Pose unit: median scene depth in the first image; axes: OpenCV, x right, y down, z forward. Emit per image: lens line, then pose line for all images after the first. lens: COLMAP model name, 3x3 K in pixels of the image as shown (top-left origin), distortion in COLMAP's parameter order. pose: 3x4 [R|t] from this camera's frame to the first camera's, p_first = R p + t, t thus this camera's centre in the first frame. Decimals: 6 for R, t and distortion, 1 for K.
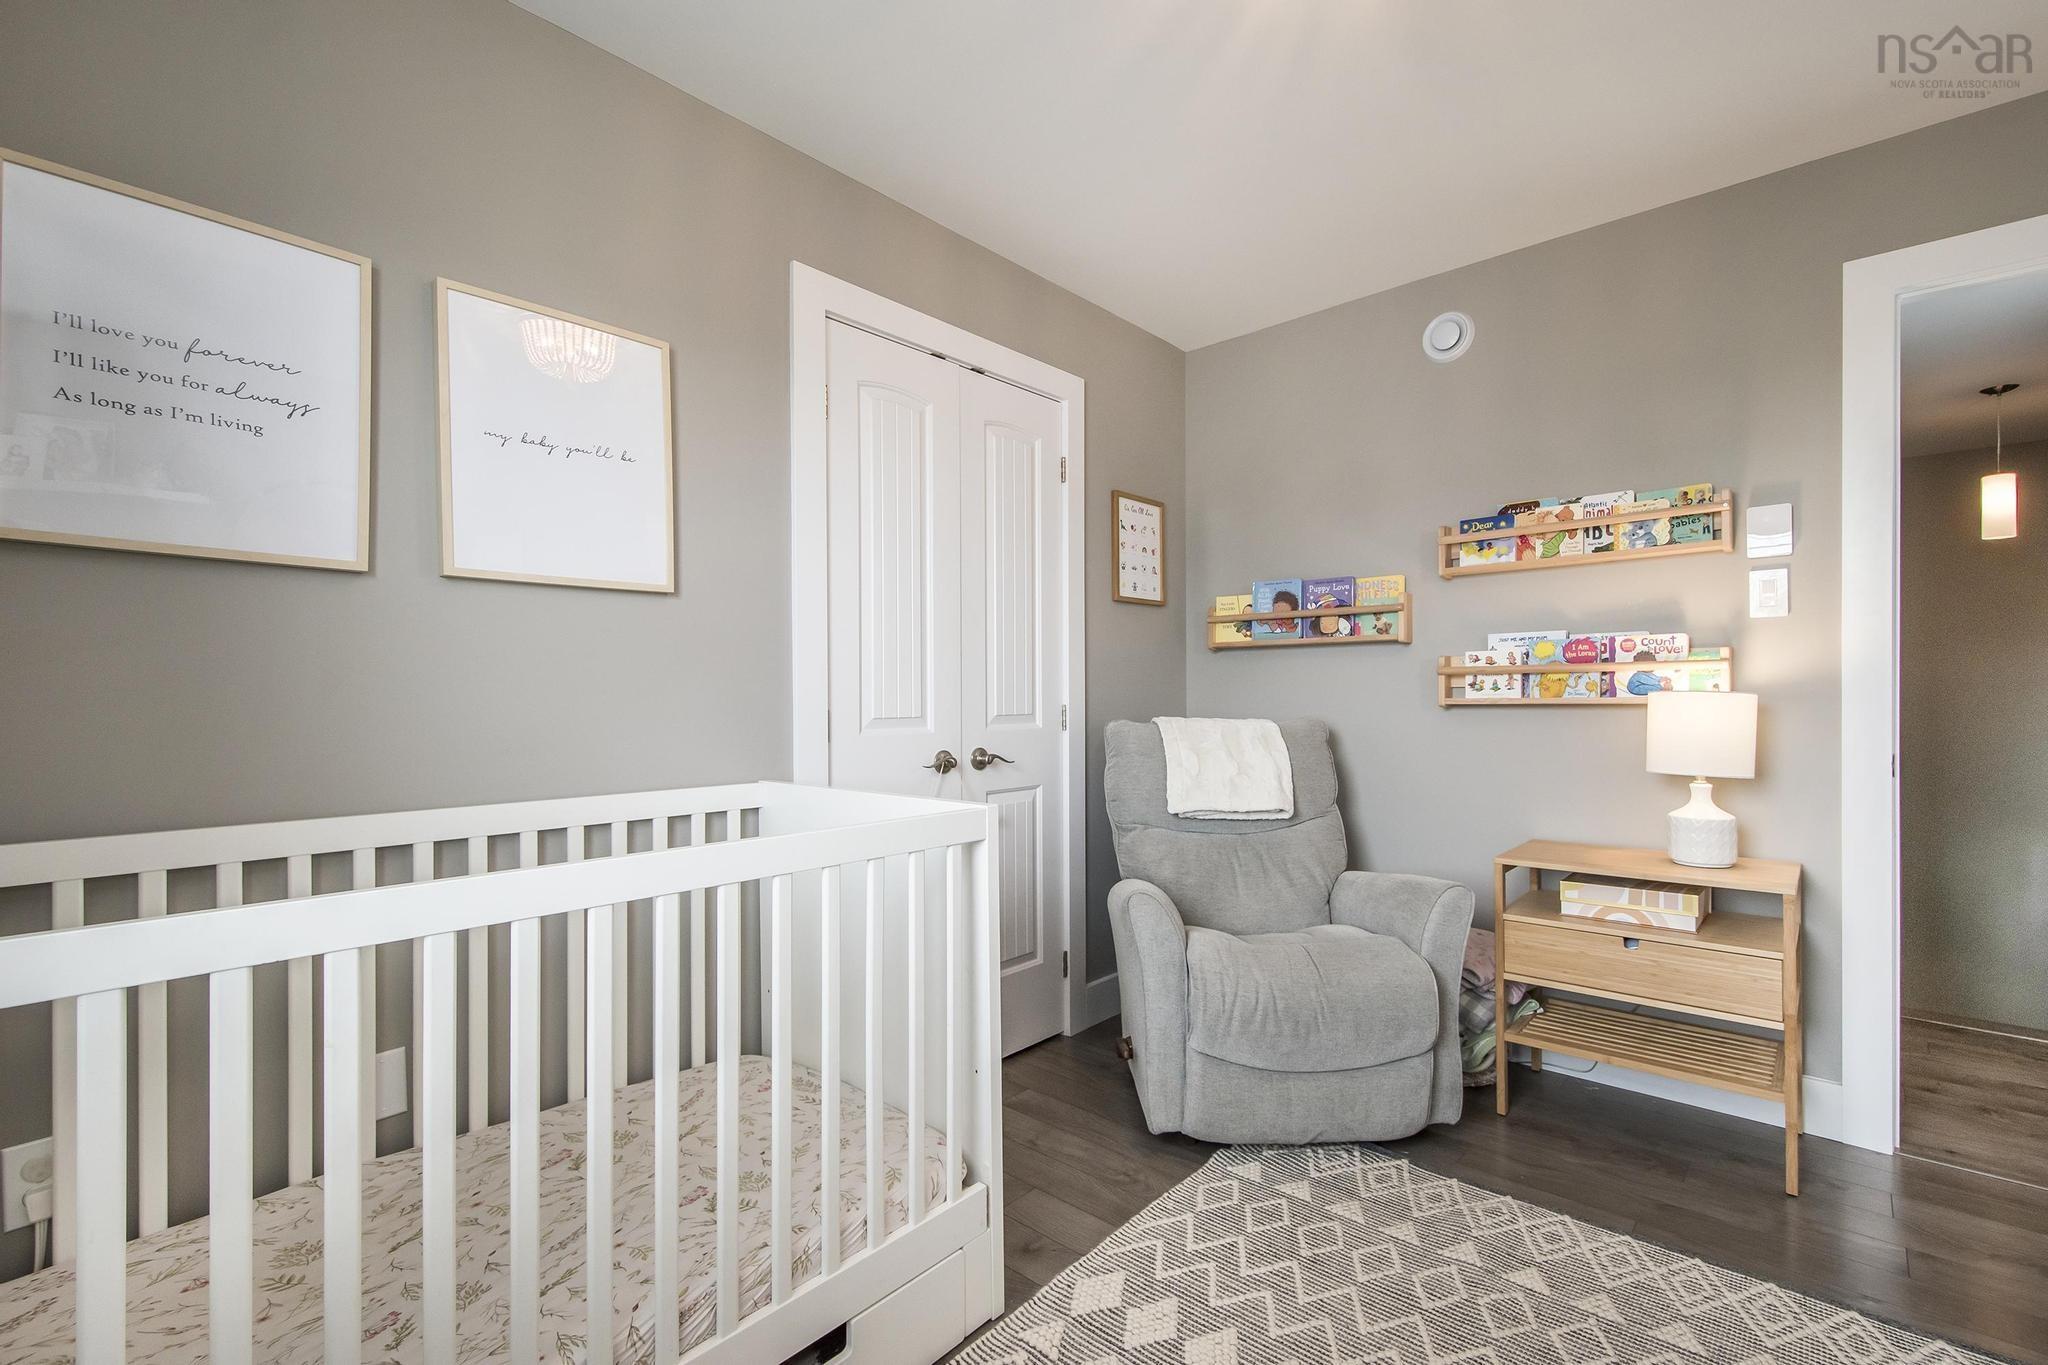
lens RADIAL K [[902.6, 0, 1007.8], [0, 902.6, 691.6], [0, 0, 1]] dist [0.012962, -0.004547]
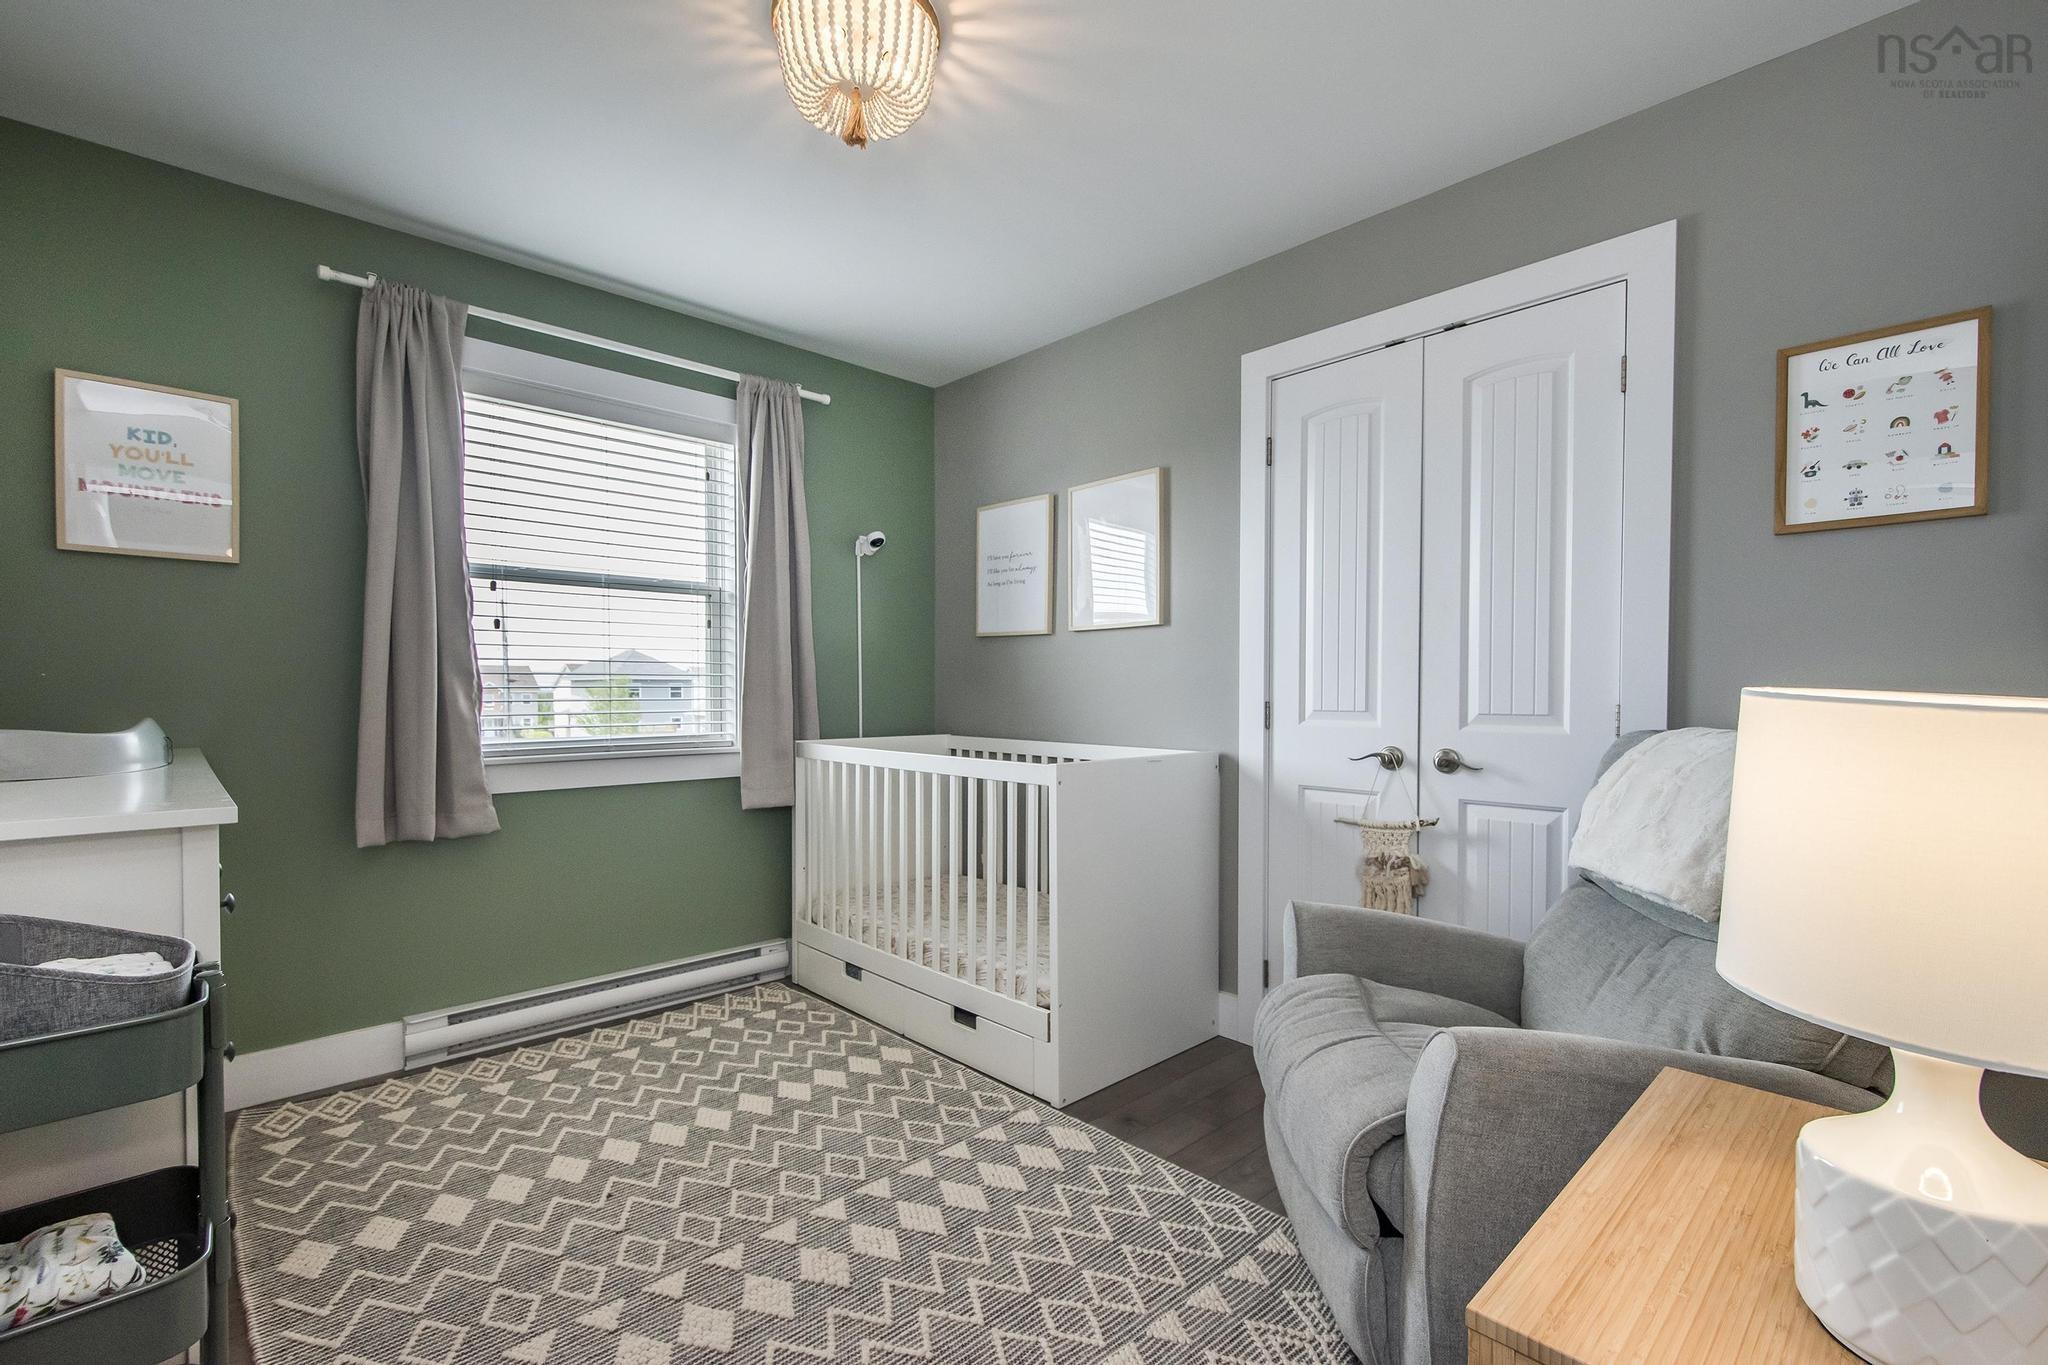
lens RADIAL K [[902.6, 0, 1034.0], [0, 902.6, 687.9], [0, 0, 1]] dist [0.012962, -0.004547]
pose [[-0.065205, 0.005788, -0.997855, 0.925577], [0.003687, 0.999978, 0.005559, -0.005529], [0.997865, -0.003317, -0.065225, 0.670433]]
